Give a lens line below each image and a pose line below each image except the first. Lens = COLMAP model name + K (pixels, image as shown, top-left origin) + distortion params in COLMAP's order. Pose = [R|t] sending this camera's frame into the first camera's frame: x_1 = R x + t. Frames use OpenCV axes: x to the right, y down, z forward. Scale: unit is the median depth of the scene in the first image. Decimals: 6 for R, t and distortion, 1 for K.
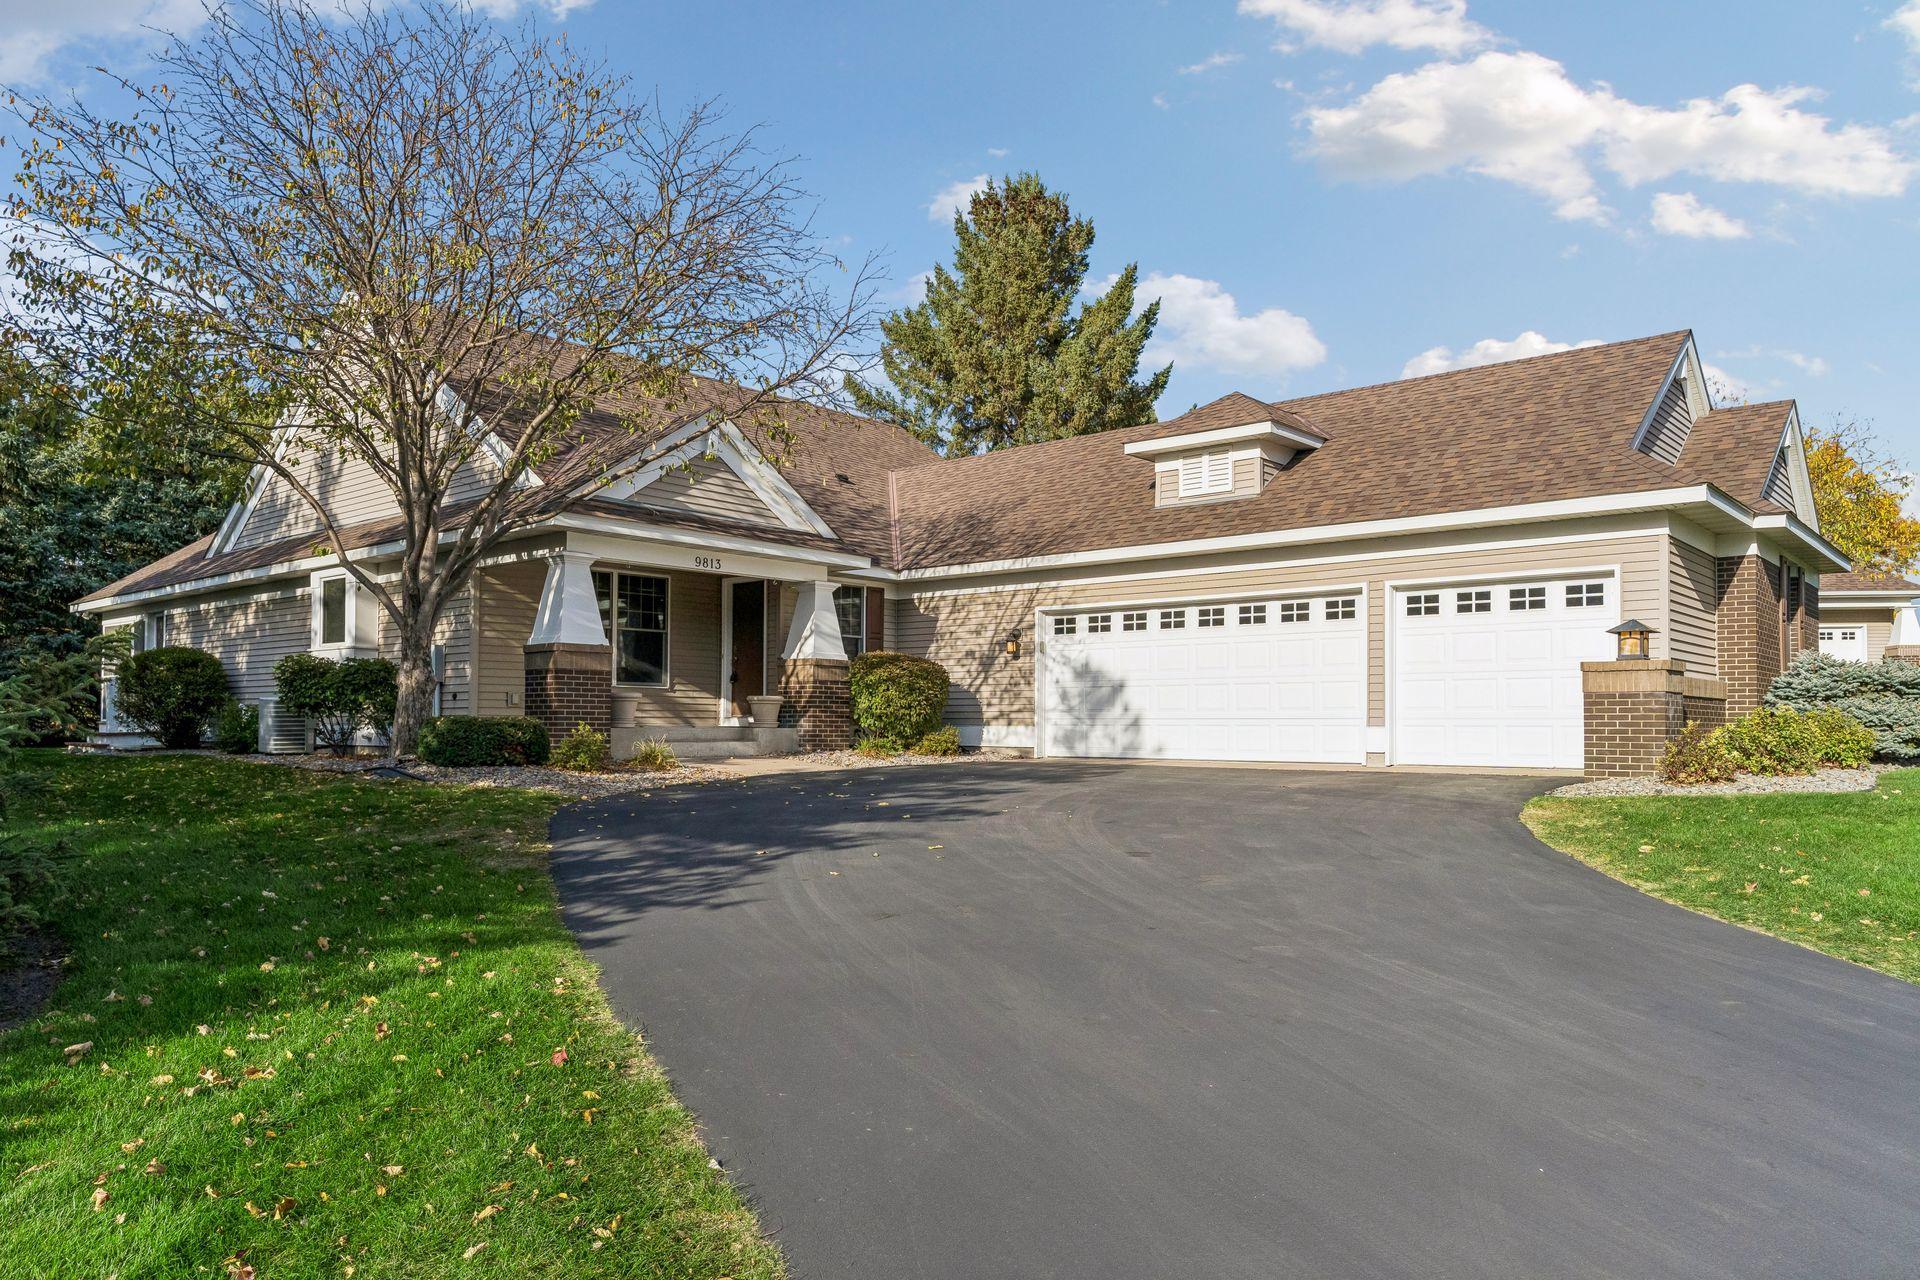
lens RADIAL K [[1252.5, 0, 961.5], [0, 1252.5, 679.2], [0, 0, 1]] dist [-0.004748, 0.007930]
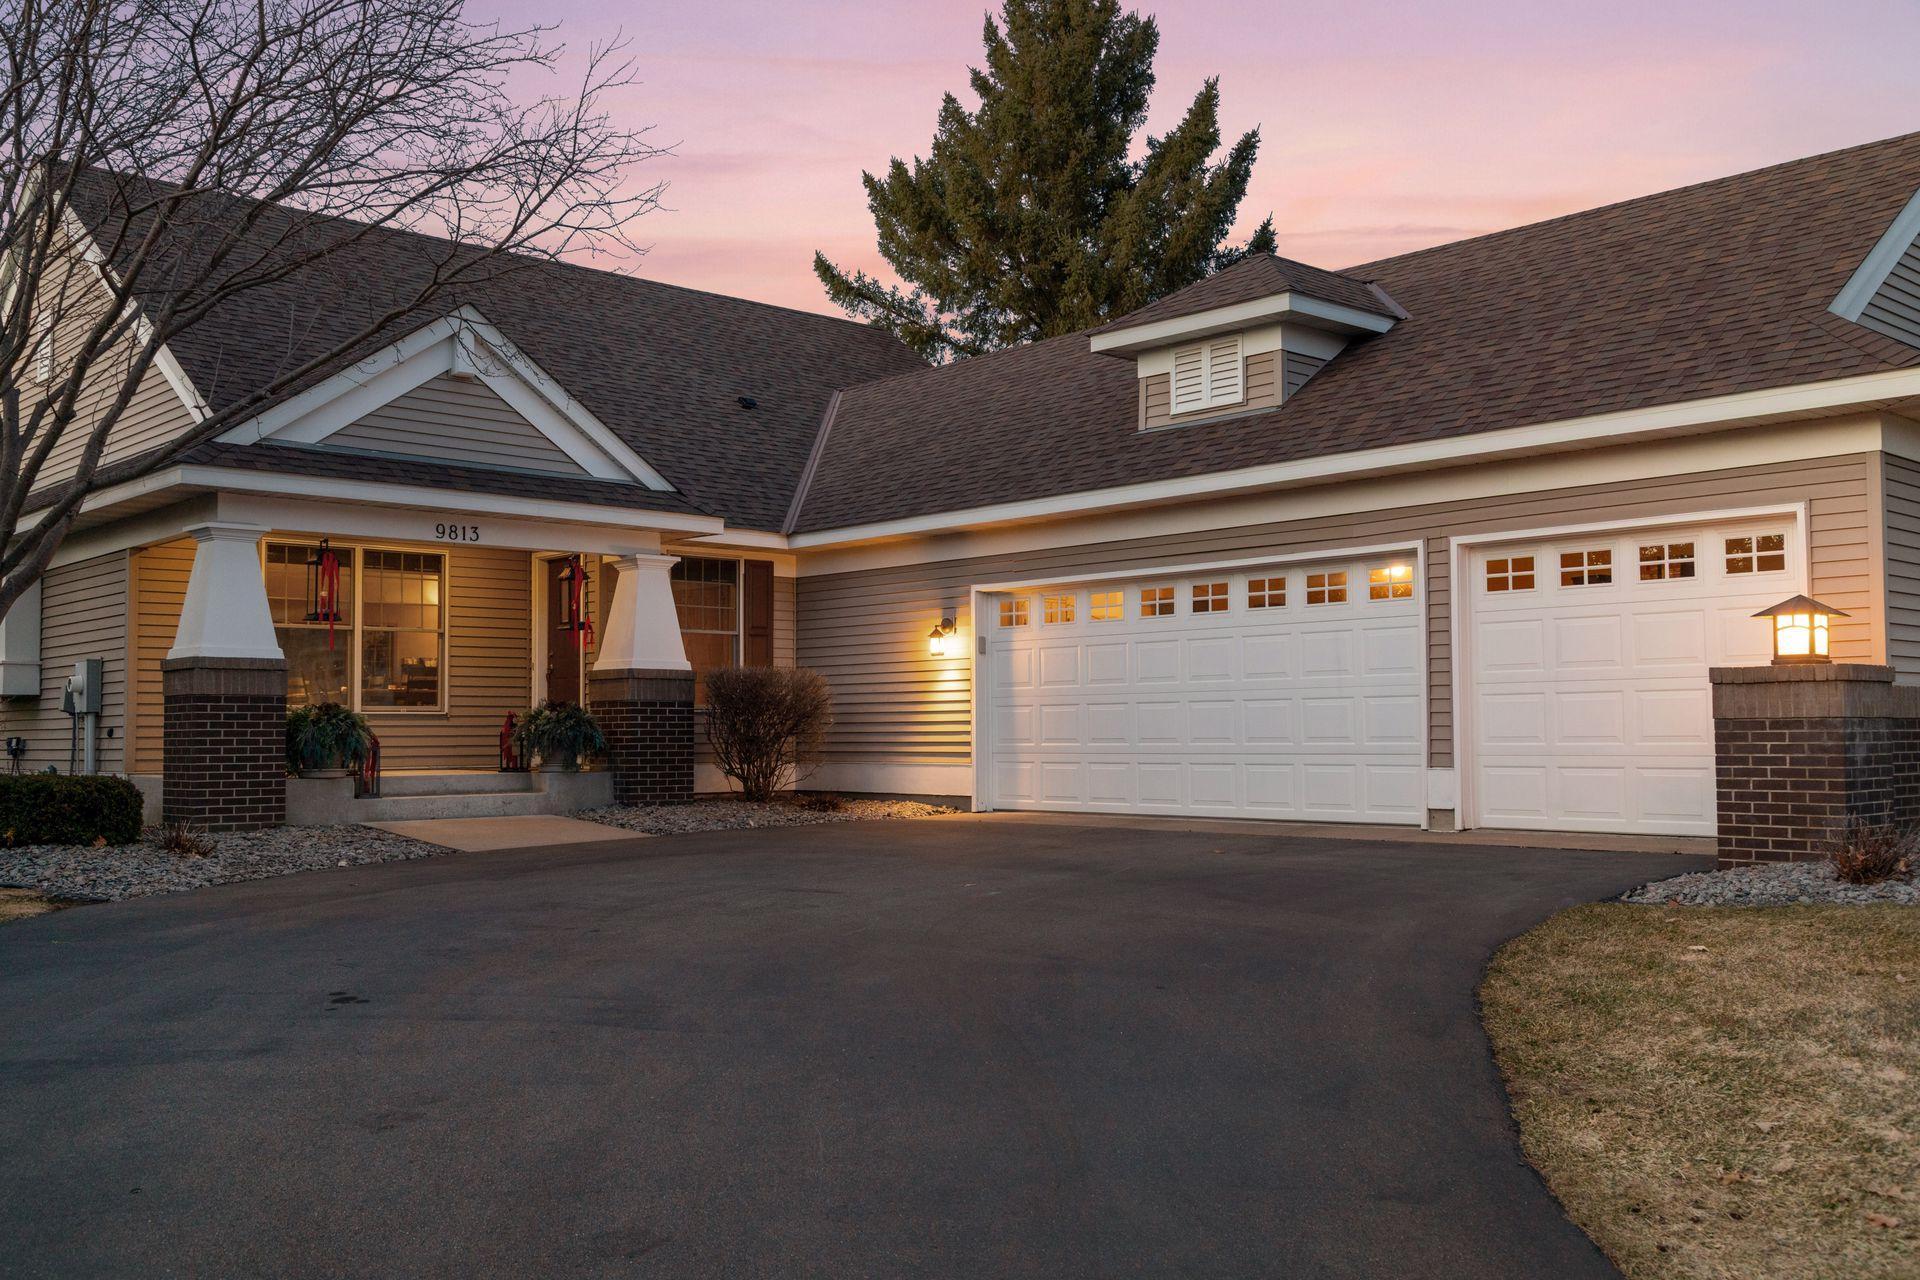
lens RADIAL K [[1699.1, 0, 954.4], [0, 1699.1, 649.3], [0, 0, 1]] dist [0.000792, 0.001192]
pose [[0.994767, -0.016818, -0.100777, 0.158506], [0.015452, 0.999778, -0.014311, -0.012153], [0.100996, 0.012679, 0.994806, 0.111711]]
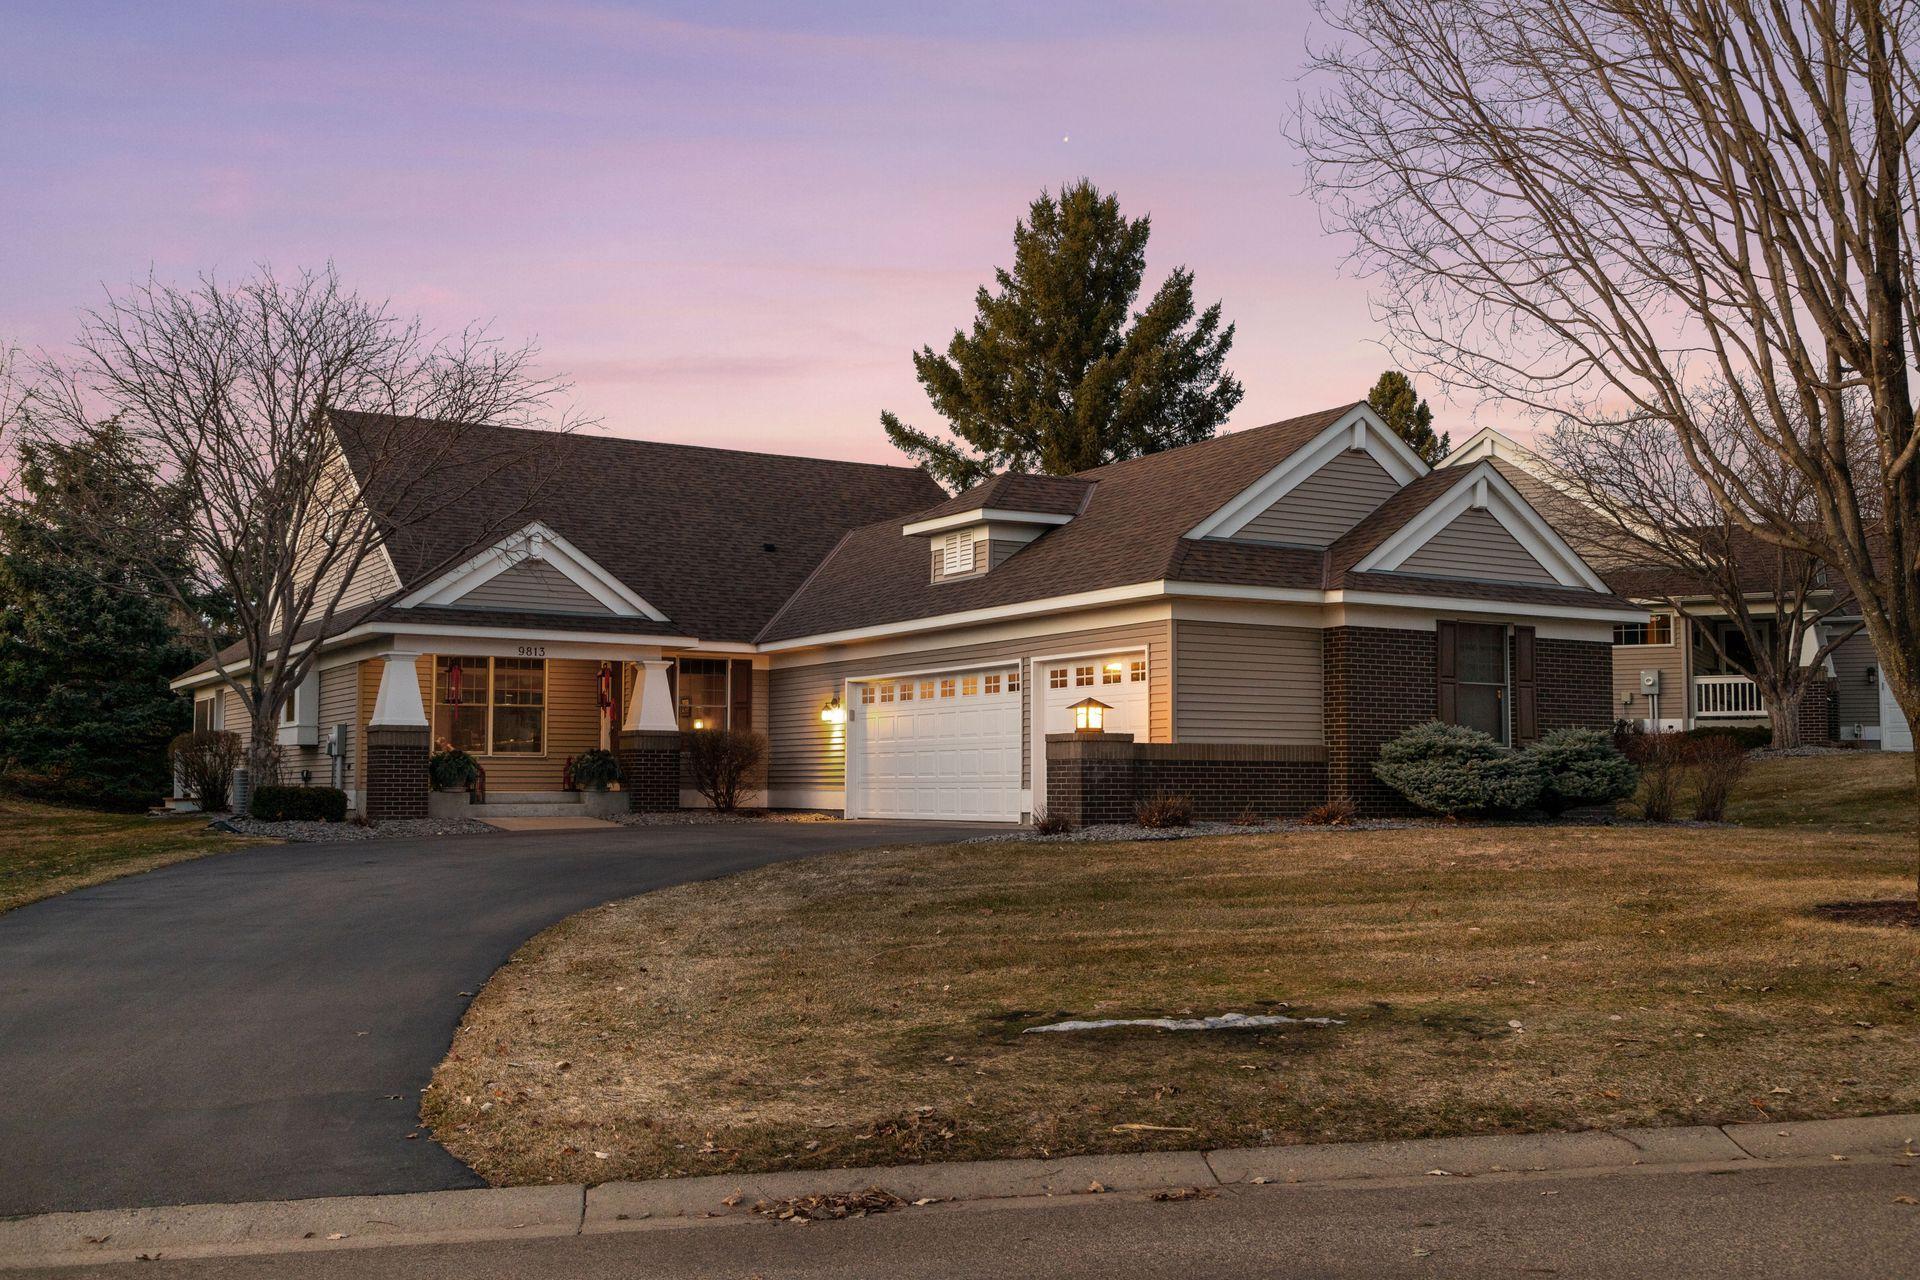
lens RADIAL K [[1782.3, 0, 949.5], [0, 1782.3, 649.6], [0, 0, 1]] dist [-0.000070, 0.000000]
pose [[0.955372, -0.027273, -0.294143, 0.665327], [0.015224, 0.998952, -0.043174, -0.016659], [0.295012, 0.036769, 0.954786, -0.478671]]
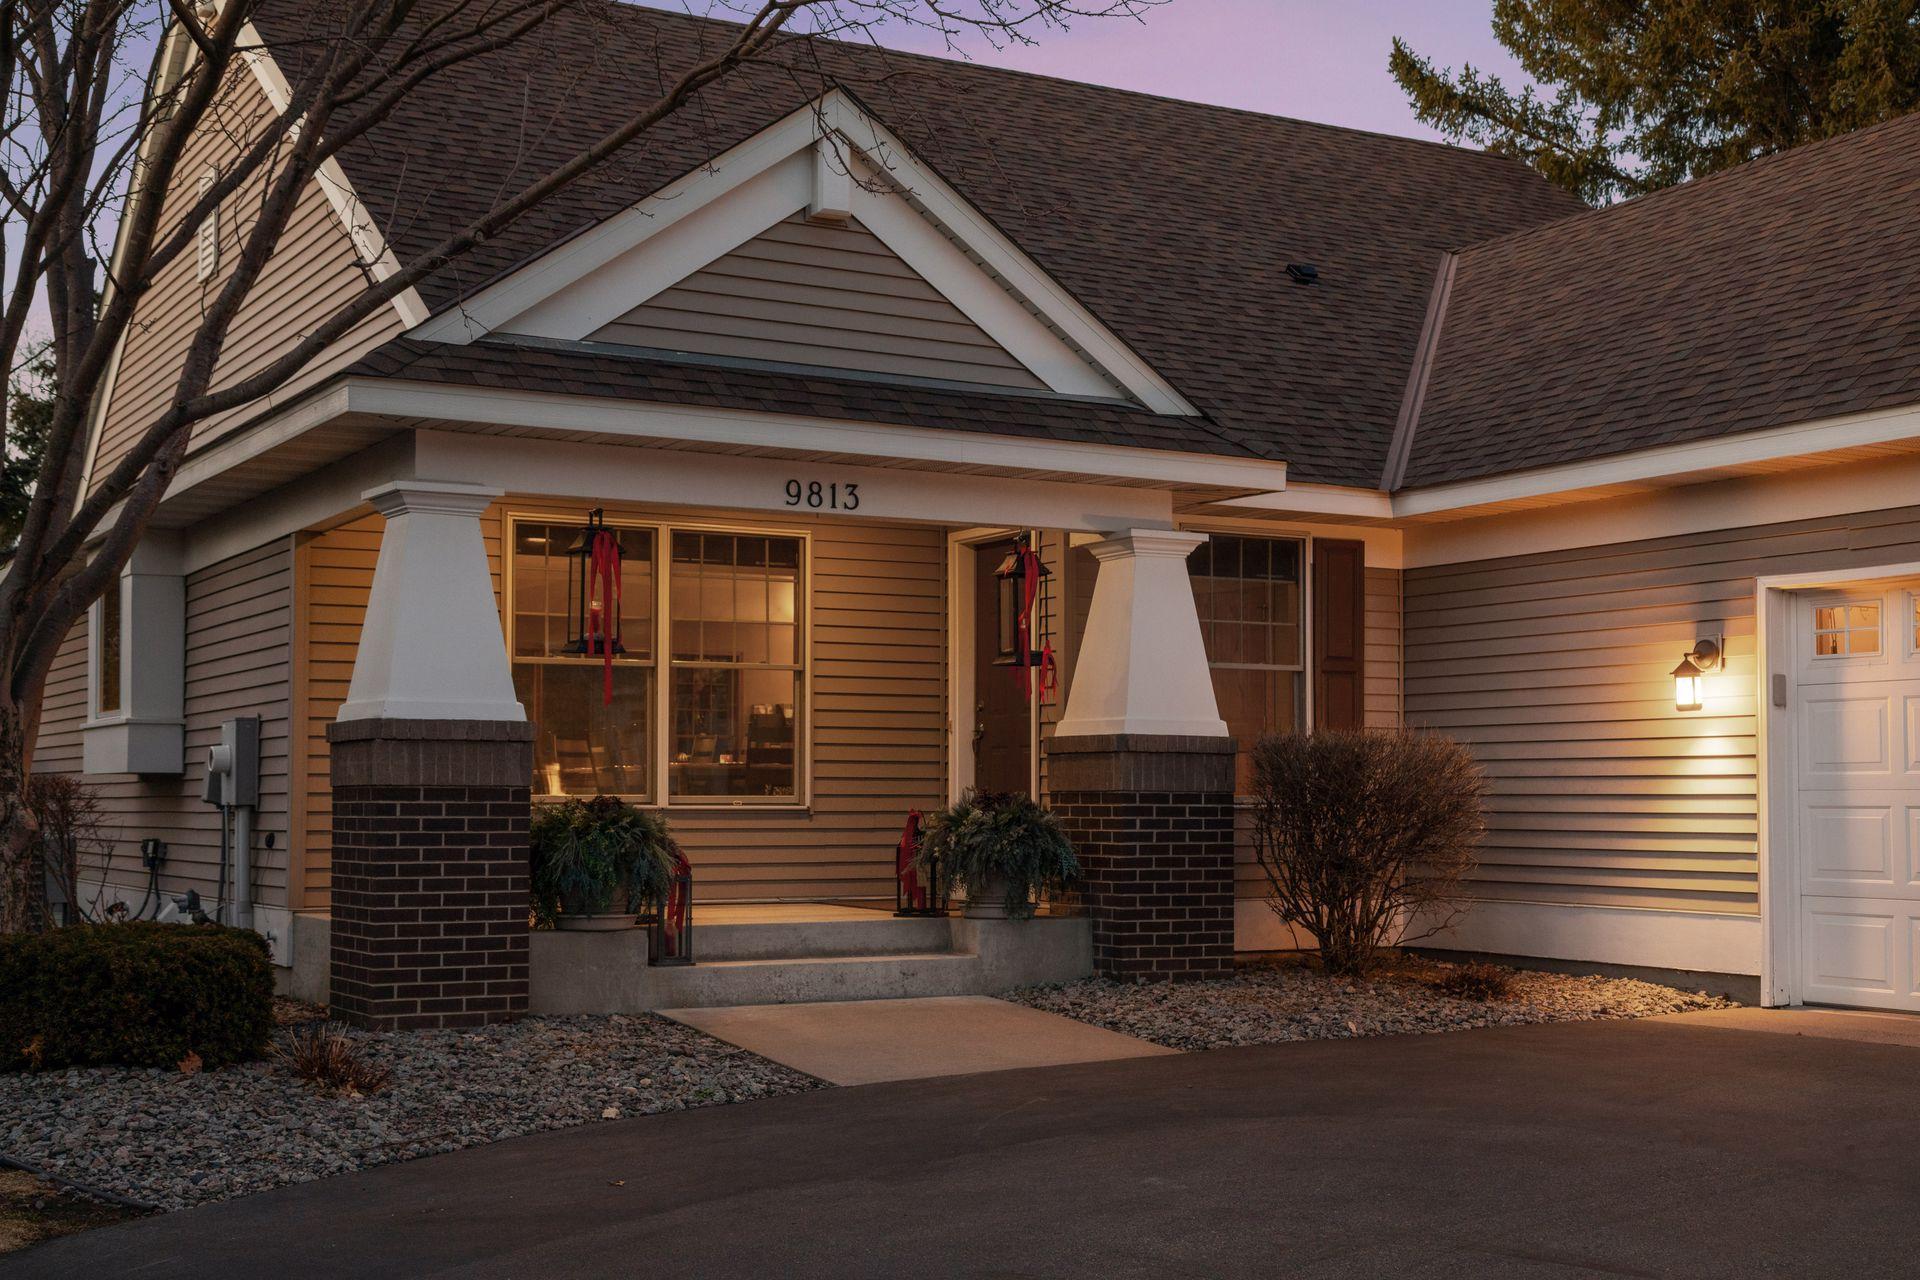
lens RADIAL K [[2417.5, 0, 962.9], [0, 2417.5, 689.5], [0, 0, 1]] dist [0.022826, 0.000000]
pose [[0.944432, -0.018822, -0.328168, 0.080021], [0.014728, 0.999780, -0.014956, -0.021679], [0.328377, 0.009291, 0.944501, 0.318495]]
